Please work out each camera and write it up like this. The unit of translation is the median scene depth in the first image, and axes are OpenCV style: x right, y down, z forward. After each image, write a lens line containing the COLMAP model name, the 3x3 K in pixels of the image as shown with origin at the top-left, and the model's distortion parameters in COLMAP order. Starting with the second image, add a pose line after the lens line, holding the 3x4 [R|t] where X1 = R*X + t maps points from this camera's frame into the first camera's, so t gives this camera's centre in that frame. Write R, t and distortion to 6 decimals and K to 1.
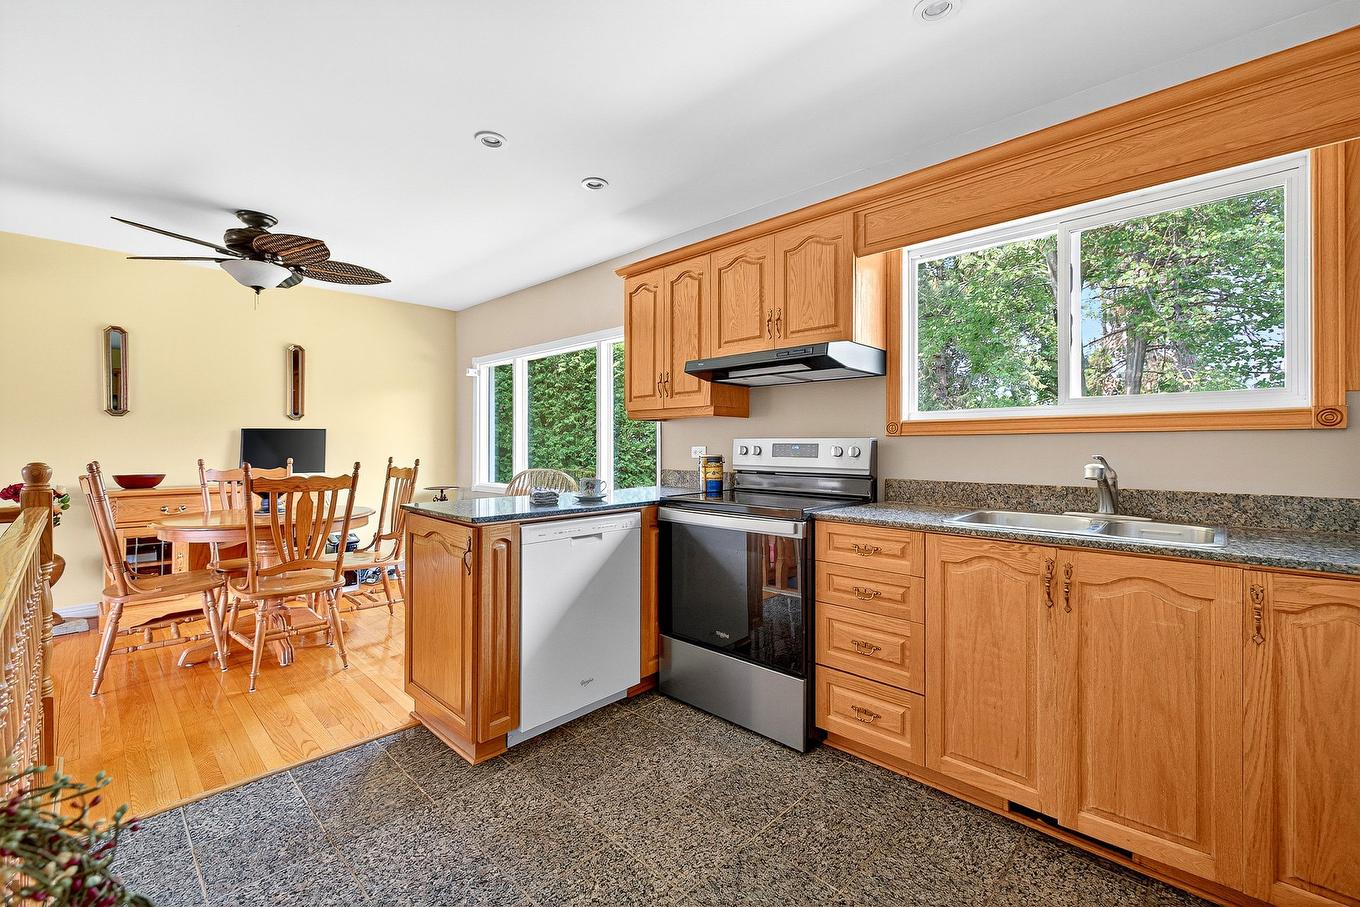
lens RADIAL K [[570.2, 0, 680.1], [0, 570.2, 444.3], [0, 0, 1]] dist [0.006174, -0.000551]
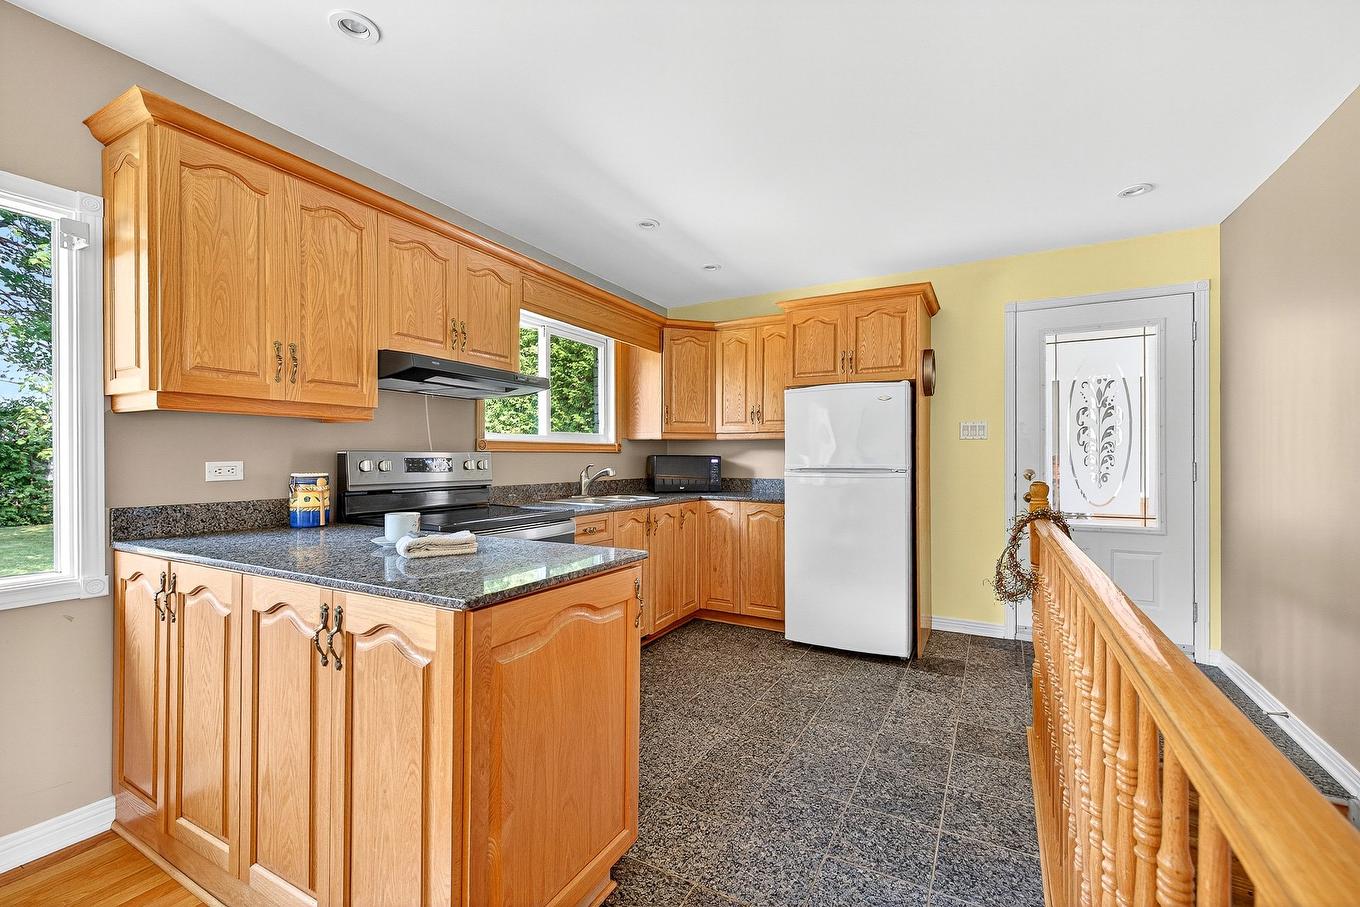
lens RADIAL K [[570.8, 0, 680.0], [0, 570.8, 453.5], [0, 0, 1]] dist [0.002696, 0.000502]
pose [[-0.255754, 0.003301, 0.966736, -0.870546], [-0.006049, 0.999969, -0.005015, -0.005770], [-0.966723, -0.007130, -0.255726, 0.869615]]
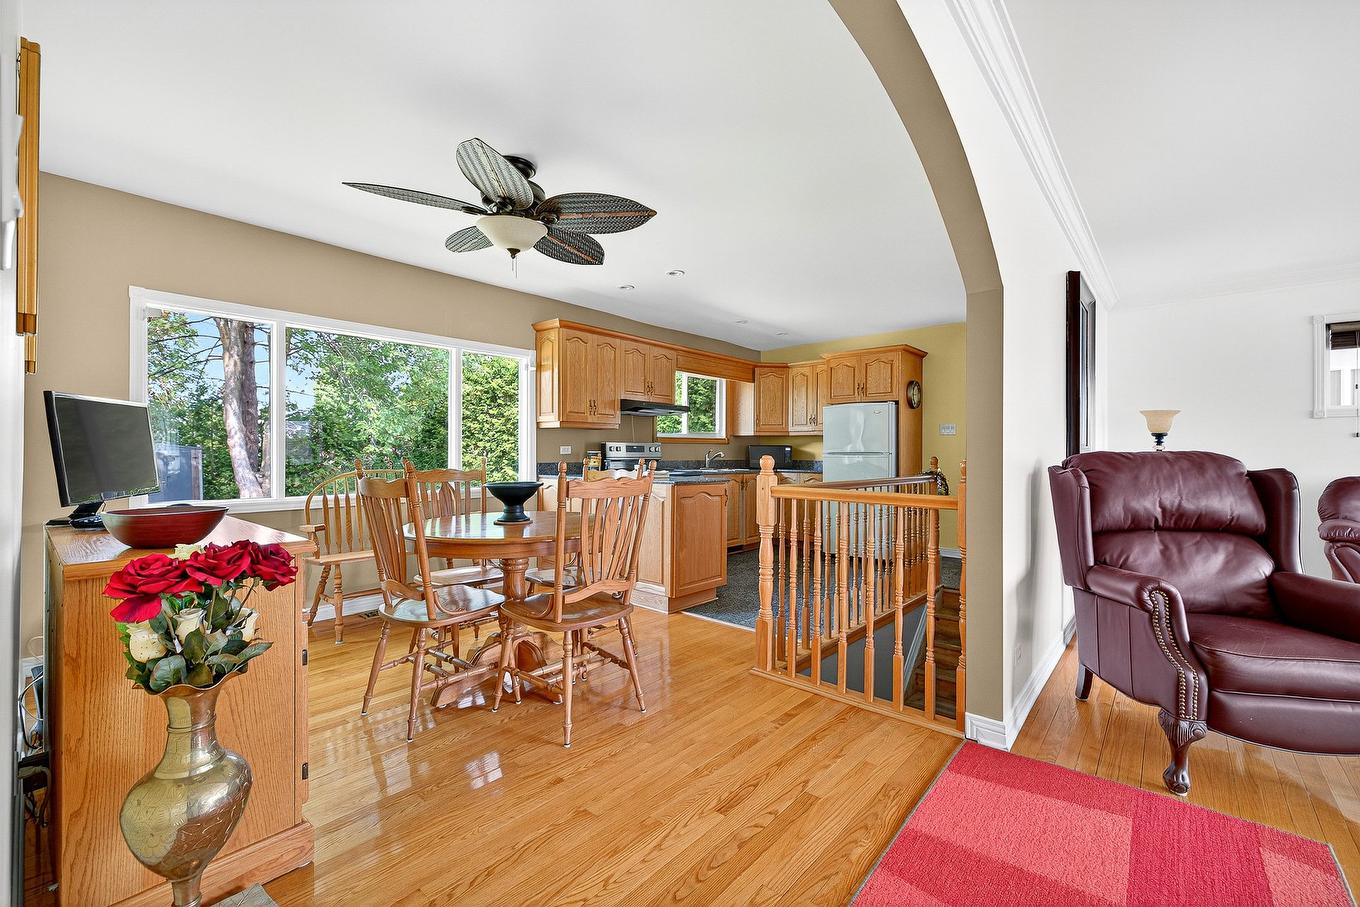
lens RADIAL K [[567.9, 0, 679.4], [0, 567.9, 450.4], [0, 0, 1]] dist [0.008275, 0.000102]
pose [[-0.040847, -0.001323, 0.999165, -1.910072], [-0.006879, 0.999976, 0.001043, 0.014084], [-0.999142, -0.006831, -0.040855, 0.960839]]
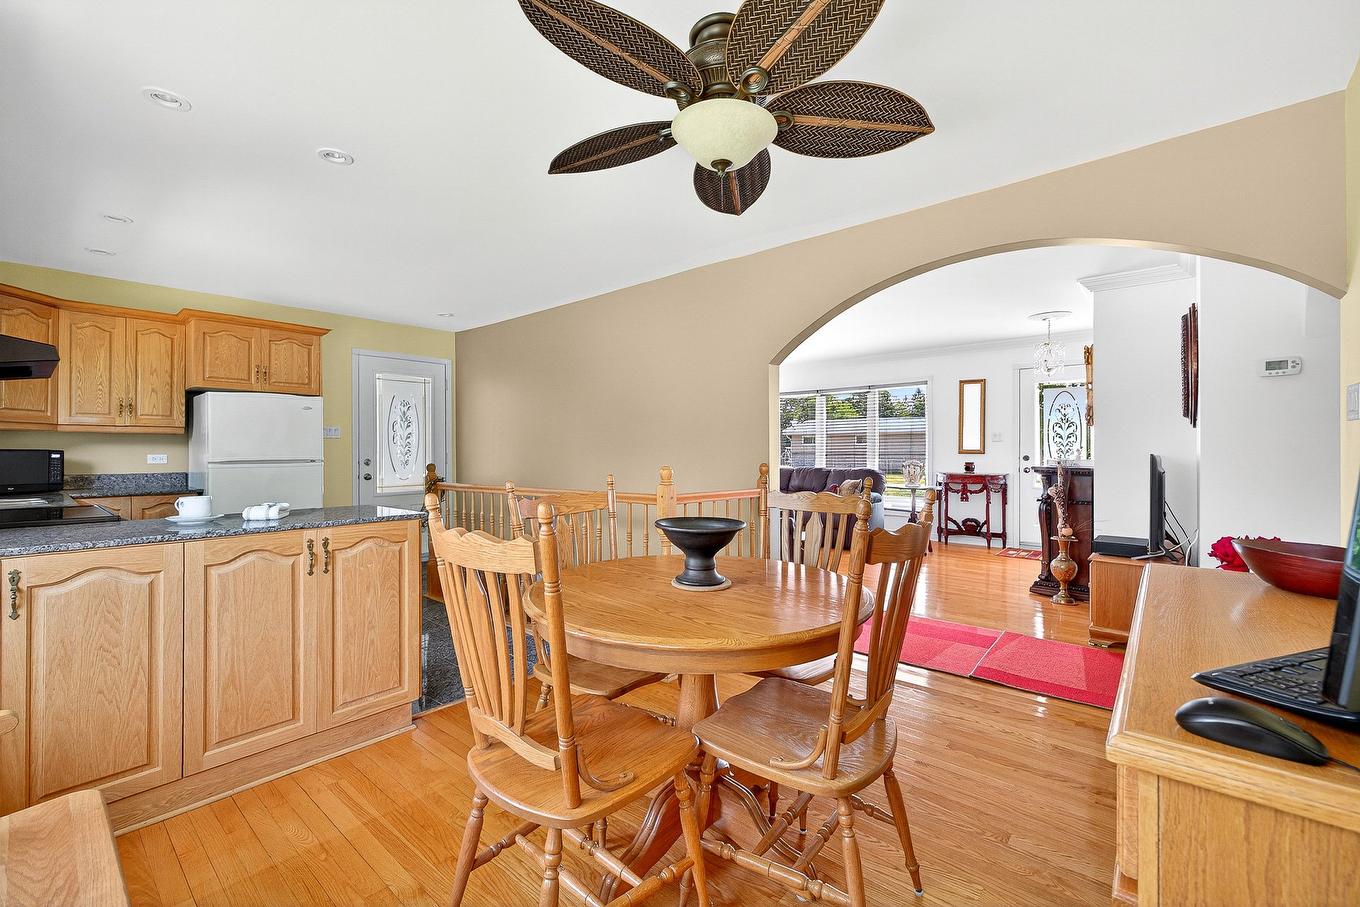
lens RADIAL K [[570.8, 0, 680.0], [0, 570.8, 453.5], [0, 0, 1]] dist [0.002696, 0.000502]
pose [[-0.998632, -0.000594, -0.052289, -0.811665], [-0.000646, 0.999999, 0.000978, -0.001723], [0.052289, 0.001010, -0.998631, 1.889147]]
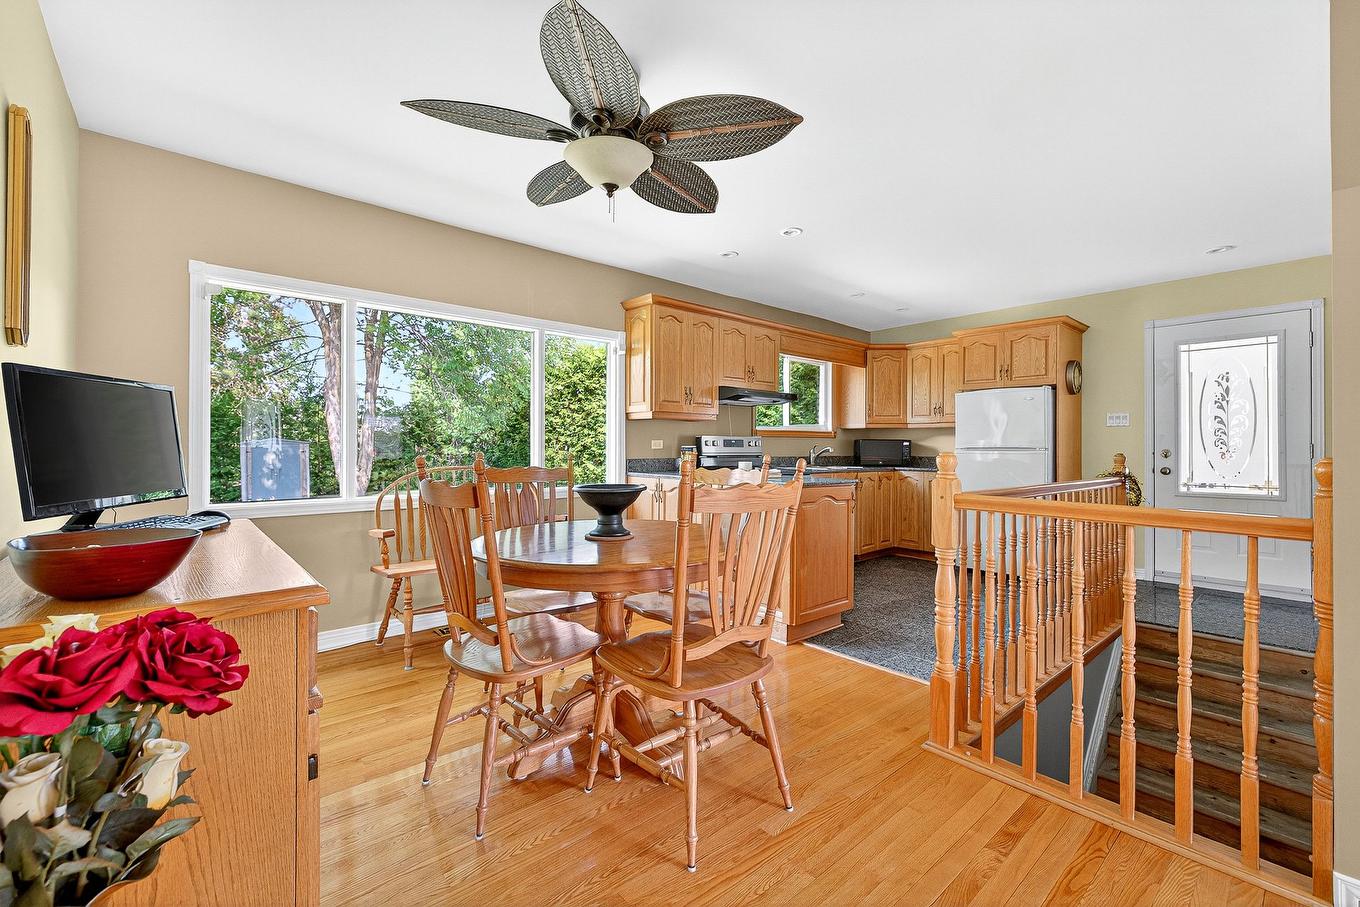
lens RADIAL K [[570.2, 0, 680.1], [0, 570.2, 444.3], [0, 0, 1]] dist [0.006174, -0.000551]
pose [[0.089898, 0.000144, 0.995951, -1.663198], [-0.007494, 0.999972, 0.000532, 0.015549], [-0.995923, -0.007512, 0.089897, 1.047076]]
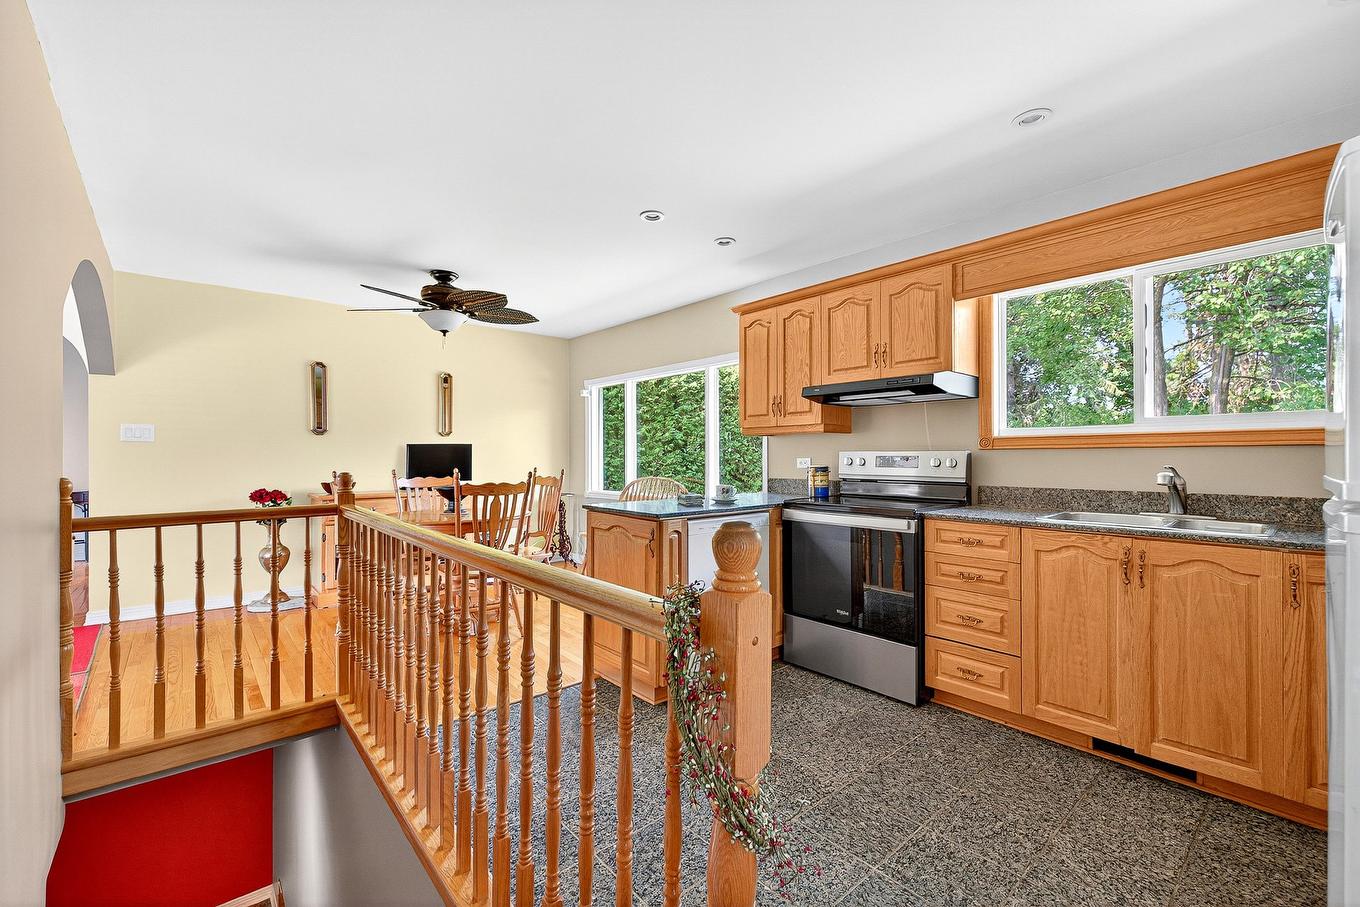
lens RADIAL K [[570.8, 0, 680.0], [0, 570.8, 453.5], [0, 0, 1]] dist [0.002696, 0.000502]
pose [[0.995828, -0.003576, -0.091181, -0.142720], [0.003478, 0.999993, -0.001226, -0.006354], [0.091184, 0.000904, 0.995834, -0.225113]]
